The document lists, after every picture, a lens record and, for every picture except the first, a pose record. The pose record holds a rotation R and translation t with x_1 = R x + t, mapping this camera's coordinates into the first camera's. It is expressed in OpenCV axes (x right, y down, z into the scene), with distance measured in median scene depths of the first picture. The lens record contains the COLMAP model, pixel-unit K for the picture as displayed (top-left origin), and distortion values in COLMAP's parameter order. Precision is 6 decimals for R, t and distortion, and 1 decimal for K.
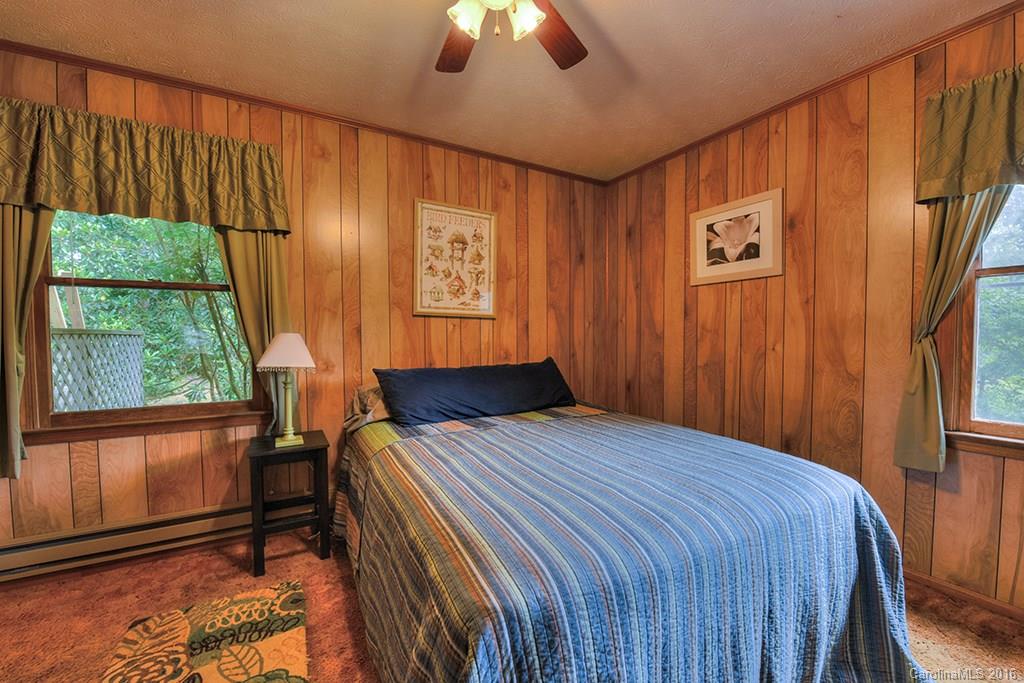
lens RADIAL K [[413.4, 0, 517.5], [0, 413.4, 348.4], [0, 0, 1]] dist [-0.015905, -0.000476]
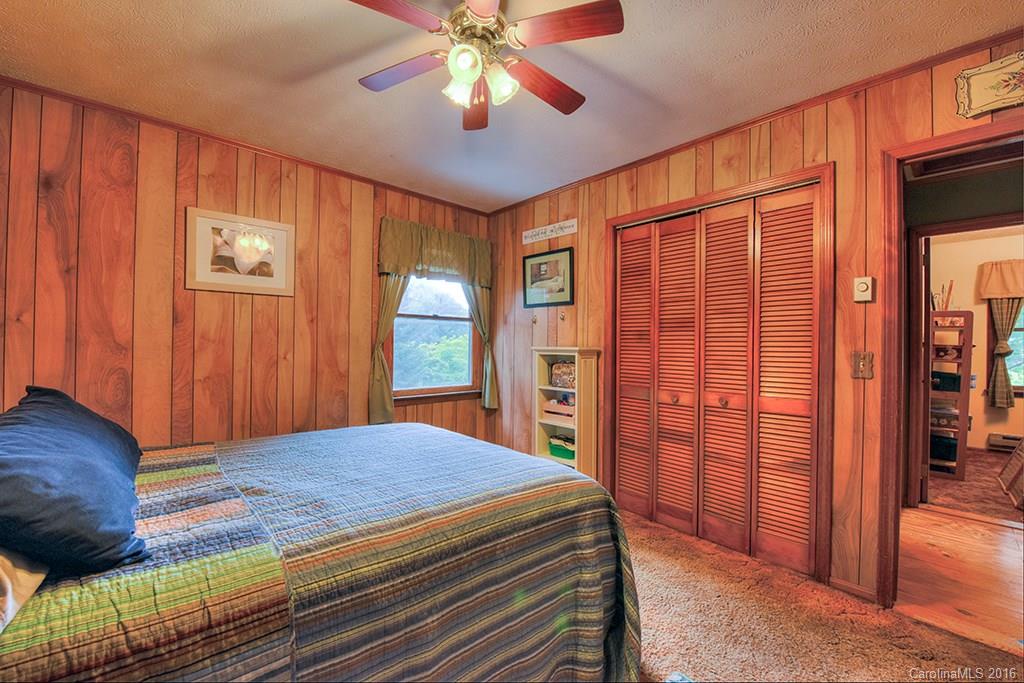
lens RADIAL K [[413.4, 0, 517.5], [0, 413.4, 348.4], [0, 0, 1]] dist [-0.015905, -0.000476]
pose [[-0.224461, -0.007657, 0.974453, -0.638452], [0.023270, 0.999642, 0.013215, -0.024007], [-0.974205, 0.025642, -0.224202, 0.577383]]
